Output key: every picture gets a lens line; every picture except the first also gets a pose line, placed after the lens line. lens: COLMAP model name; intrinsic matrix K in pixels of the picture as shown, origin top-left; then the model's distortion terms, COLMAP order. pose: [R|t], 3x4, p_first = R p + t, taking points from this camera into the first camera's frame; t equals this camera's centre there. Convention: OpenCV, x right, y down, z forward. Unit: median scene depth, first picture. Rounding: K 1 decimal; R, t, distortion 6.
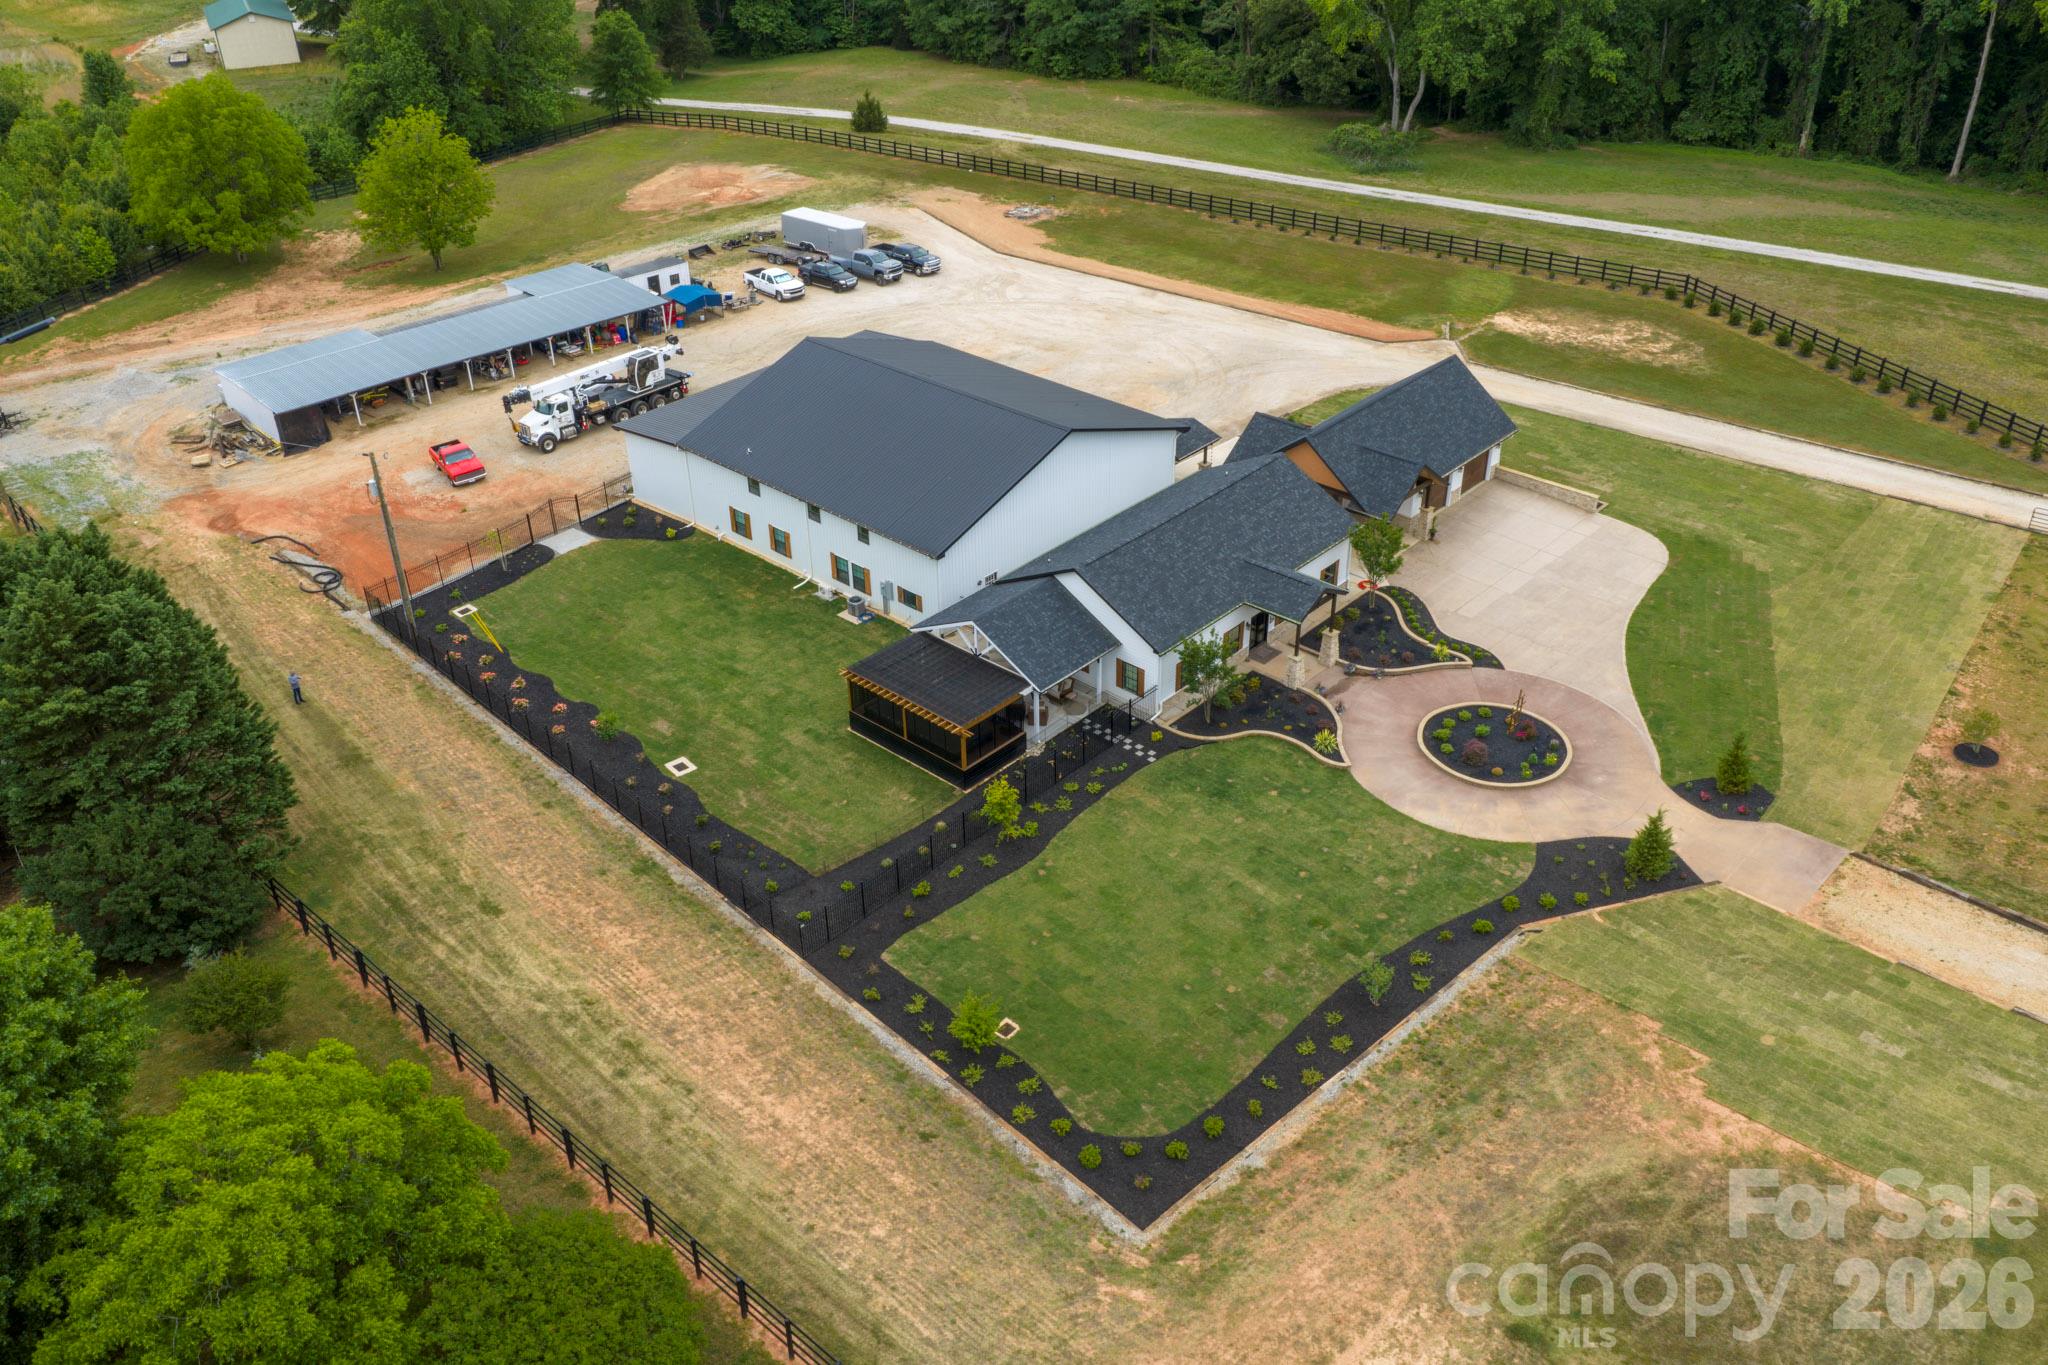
lens RADIAL K [[1695.2, 0, 1022.5], [0, 1695.2, 682.0], [0, 0, 1]] dist [0.009604, -0.018514]
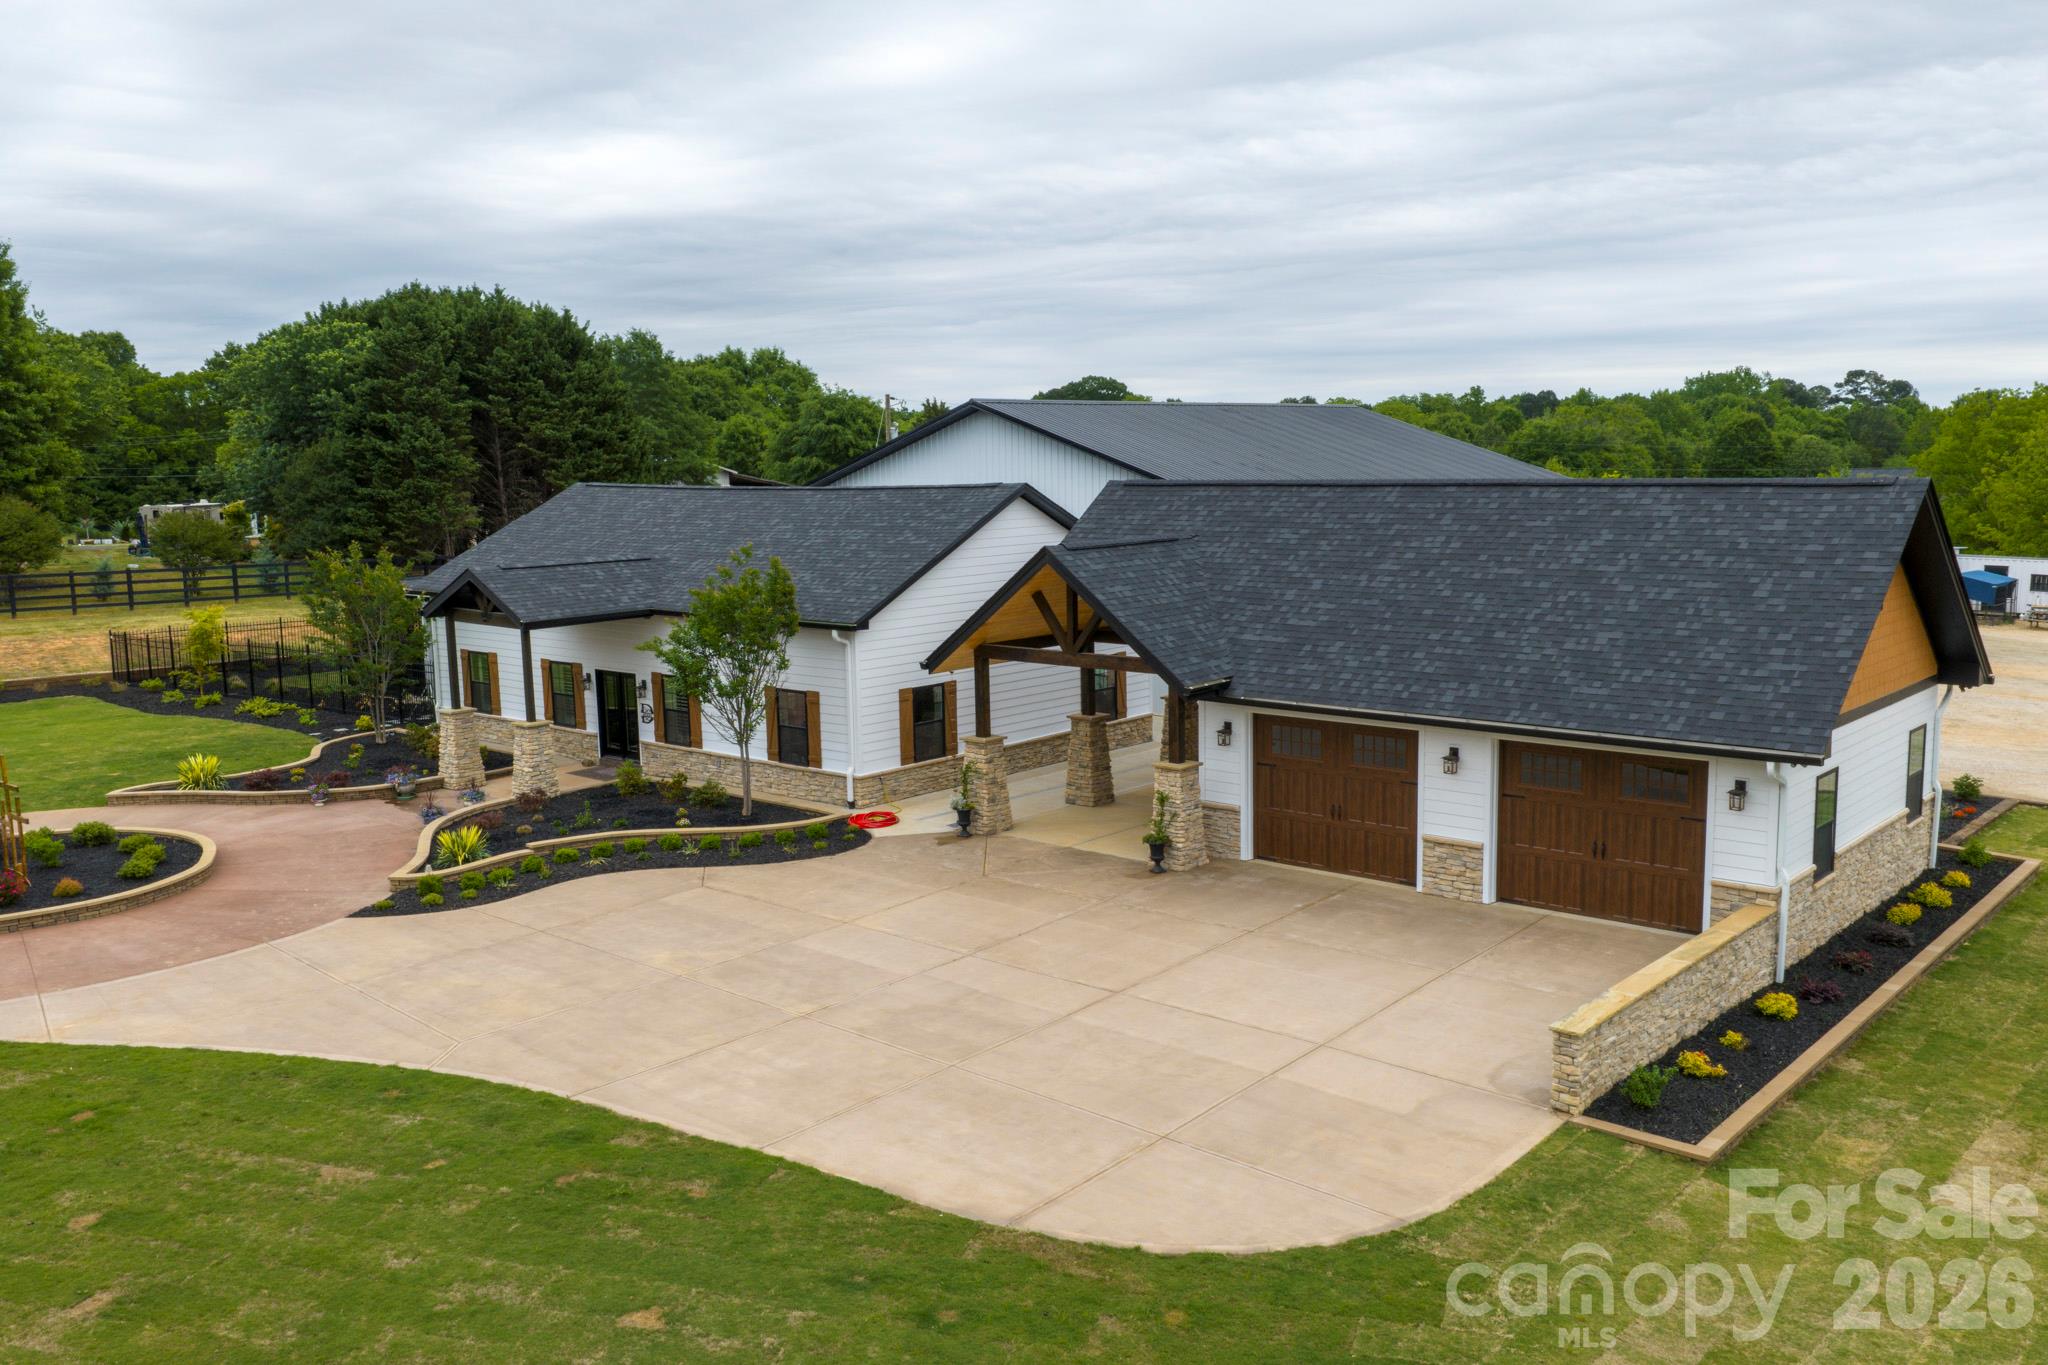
lens RADIAL K [[1695.2, 0, 1024.5], [0, 1695.2, 686.7], [0, 0, 1]] dist [0.009604, -0.018514]
pose [[0.017554, 0.158194, -0.987252, 0.514807], [-0.519805, 0.844920, 0.126145, -0.132176], [0.854105, 0.510964, 0.097062, 0.896687]]
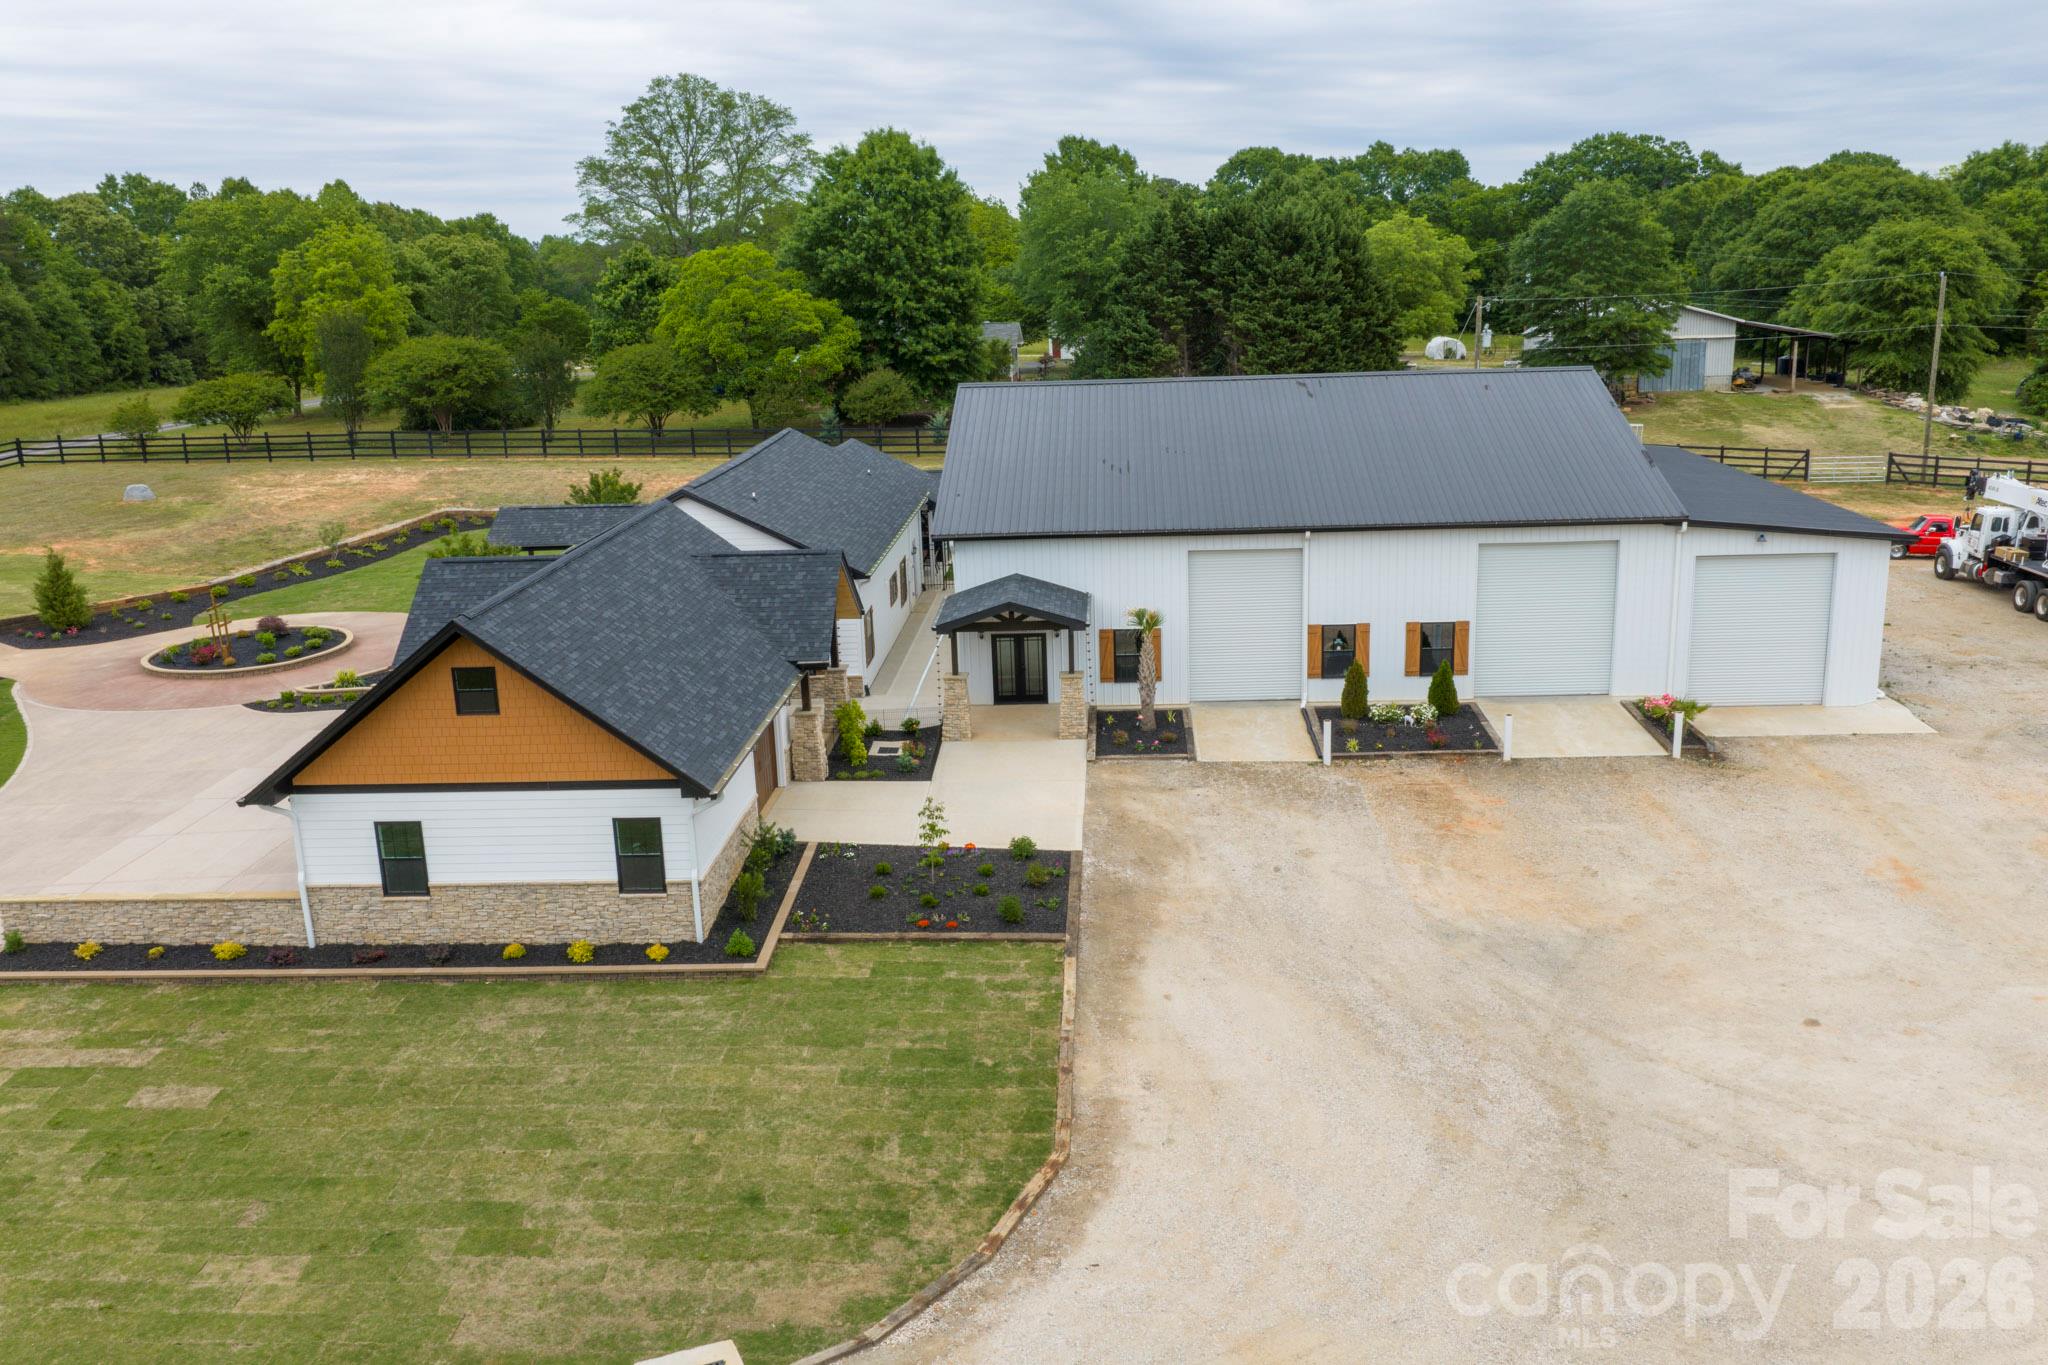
lens RADIAL K [[1695.2, 0, 1017.6], [0, 1695.2, 685.7], [0, 0, 1]] dist [0.009604, -0.018514]
pose [[-0.762115, 0.204369, -0.614340, 0.386780], [-0.304880, 0.723802, 0.618999, -0.412333], [0.571165, 0.659048, -0.489312, 1.239333]]
